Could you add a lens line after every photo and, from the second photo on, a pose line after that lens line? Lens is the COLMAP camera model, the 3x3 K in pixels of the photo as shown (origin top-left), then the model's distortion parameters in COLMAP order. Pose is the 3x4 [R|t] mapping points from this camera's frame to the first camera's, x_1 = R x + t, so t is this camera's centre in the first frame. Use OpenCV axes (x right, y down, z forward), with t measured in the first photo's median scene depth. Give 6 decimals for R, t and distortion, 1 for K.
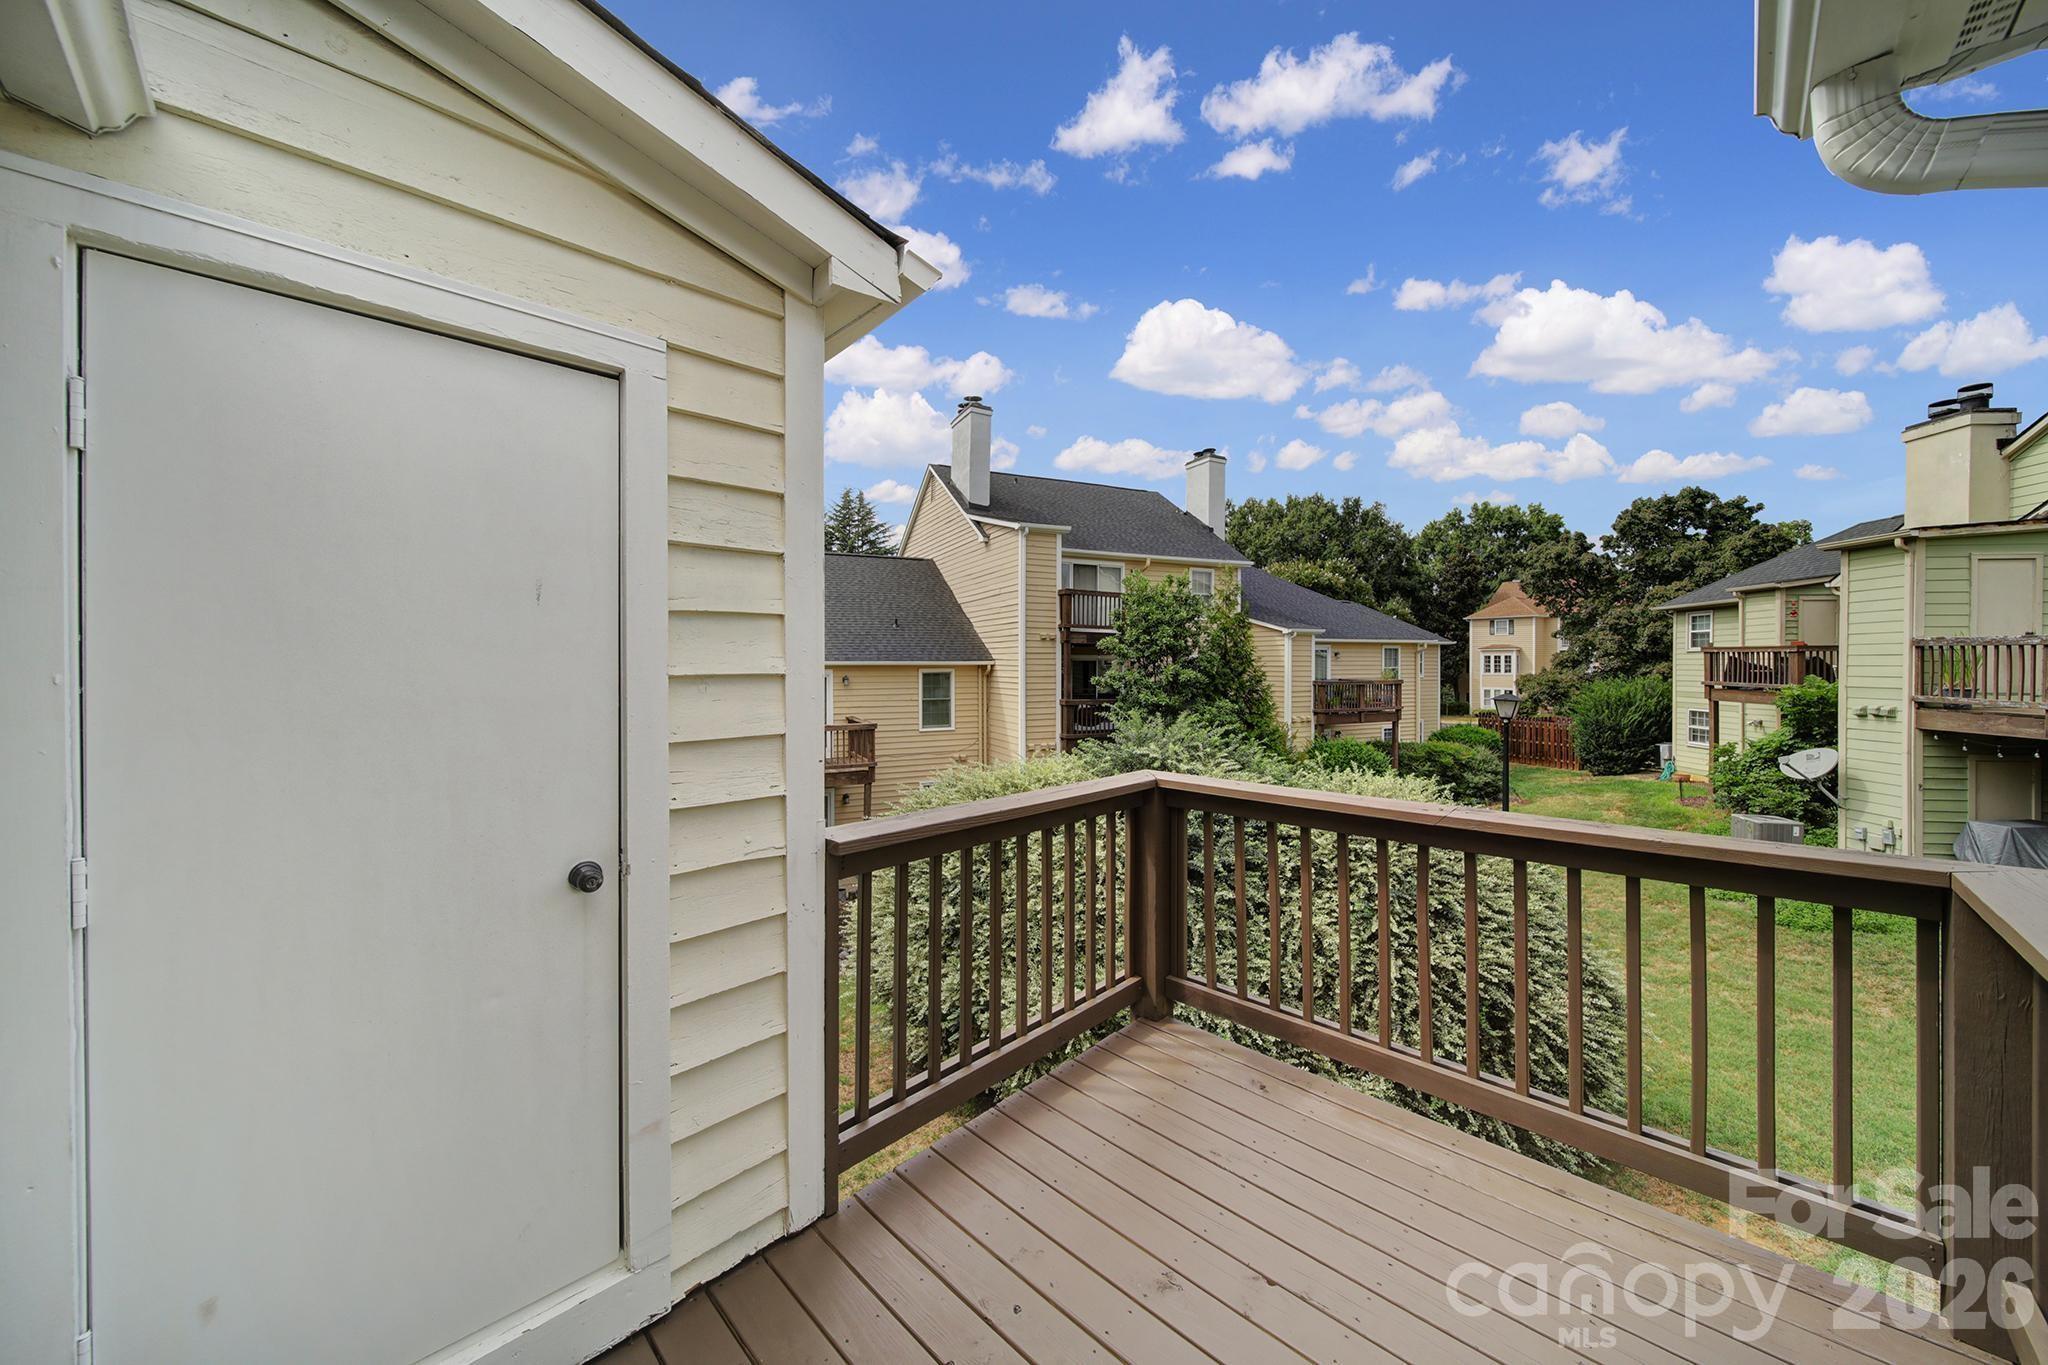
lens RADIAL K [[731.2, 0, 1059.6], [0, 731.2, 662.0], [0, 0, 1]] dist [-0.001928, -0.000329]
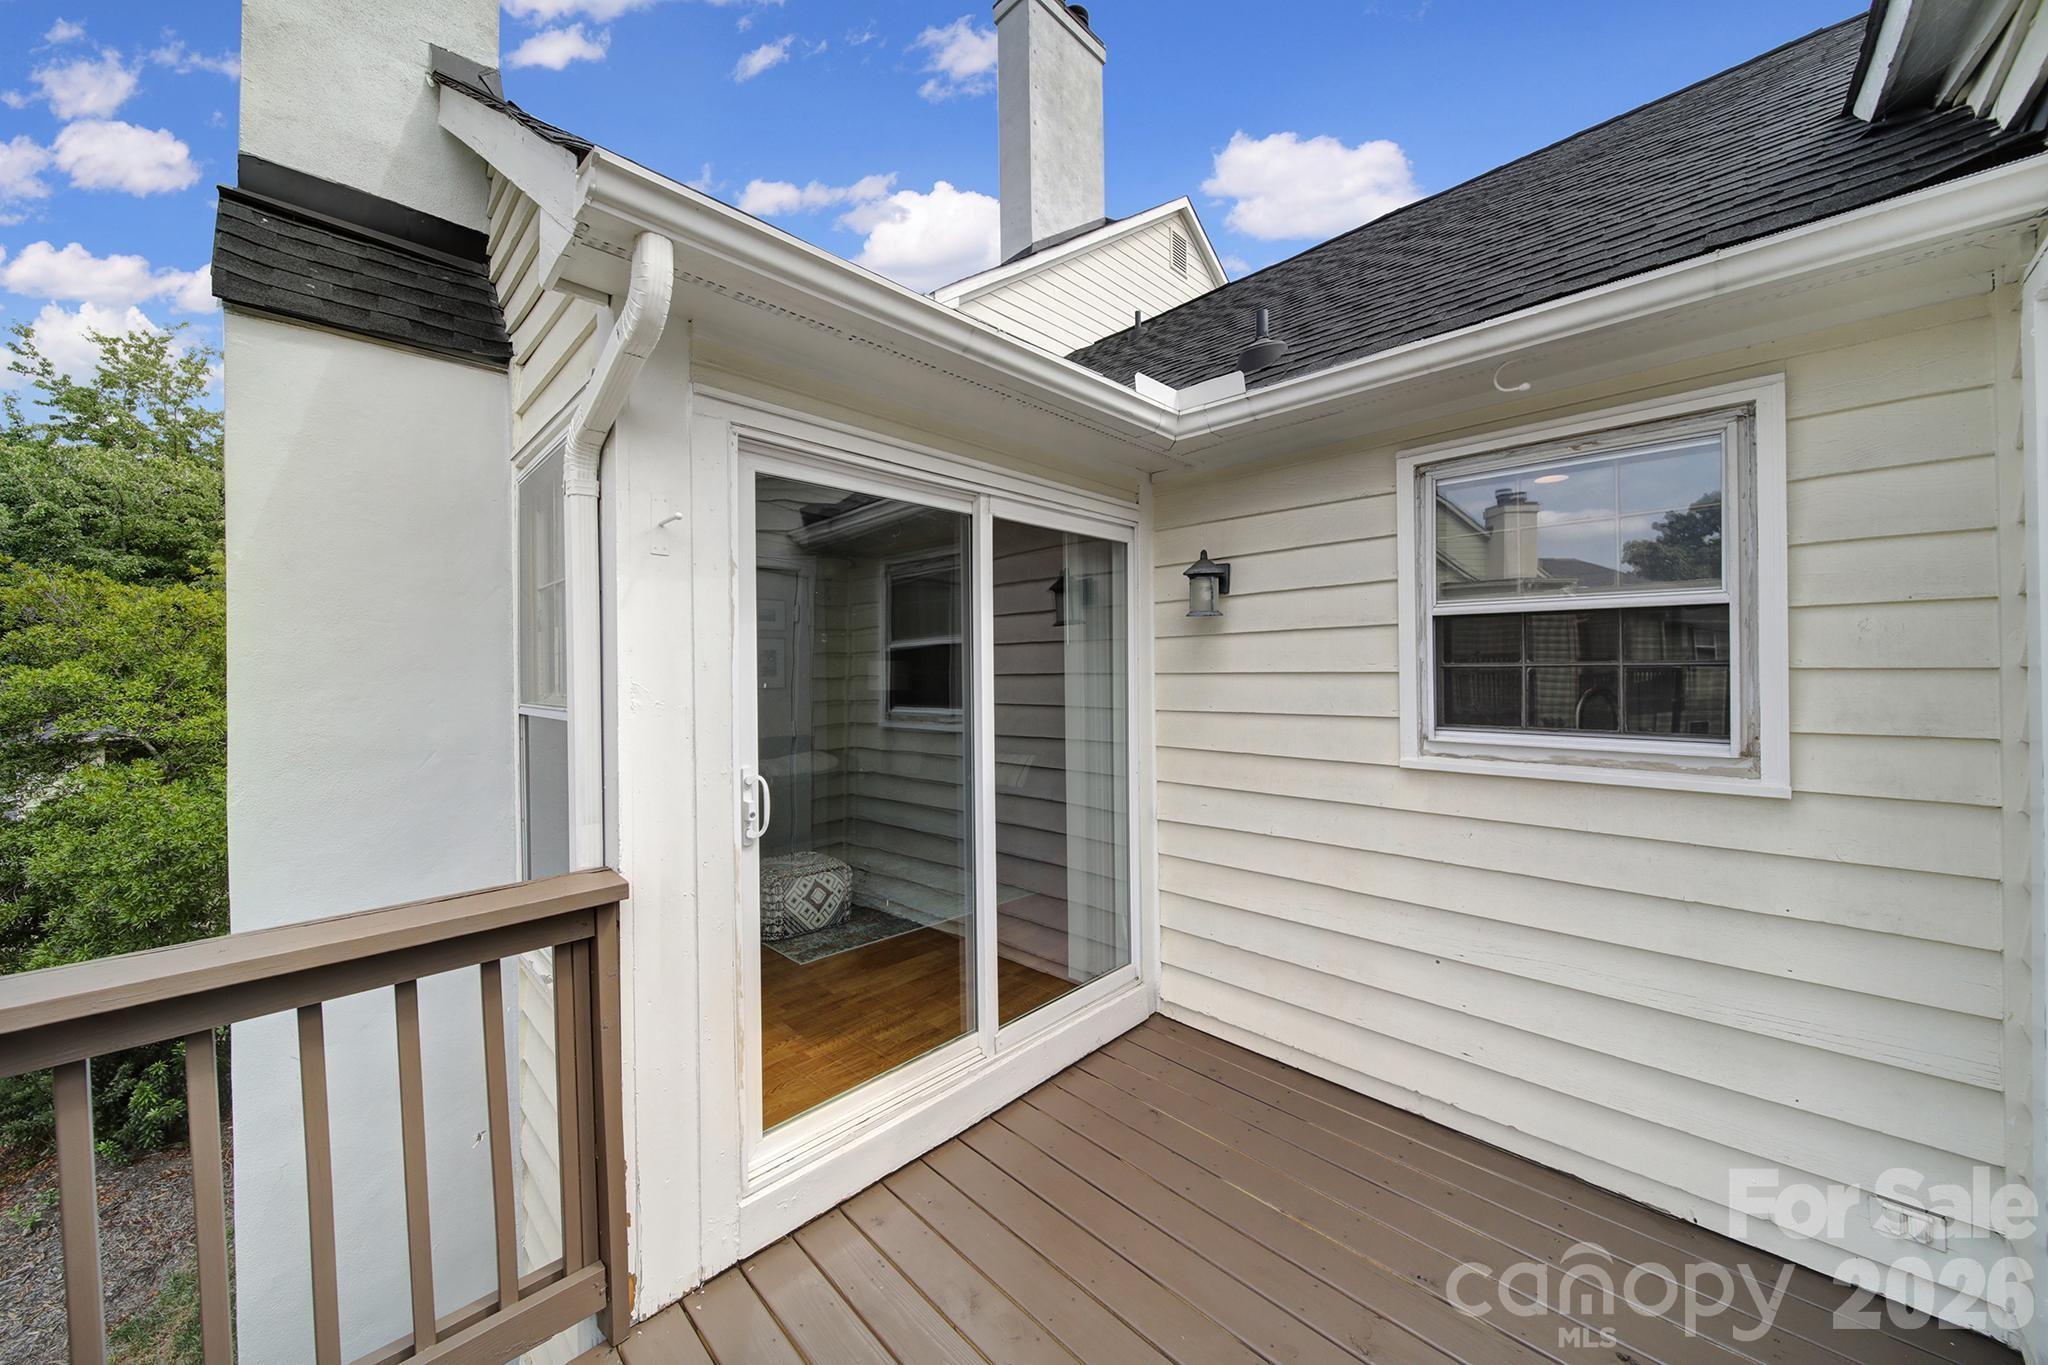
lens RADIAL K [[731.2, 0, 1042.9], [0, 731.2, 648.6], [0, 0, 1]] dist [-0.001928, -0.000329]
pose [[0.999911, -0.006827, -0.011466, 0.832281], [0.006784, 0.999970, -0.003802, 0.054121], [0.011491, 0.003723, 0.999927, 0.111892]]
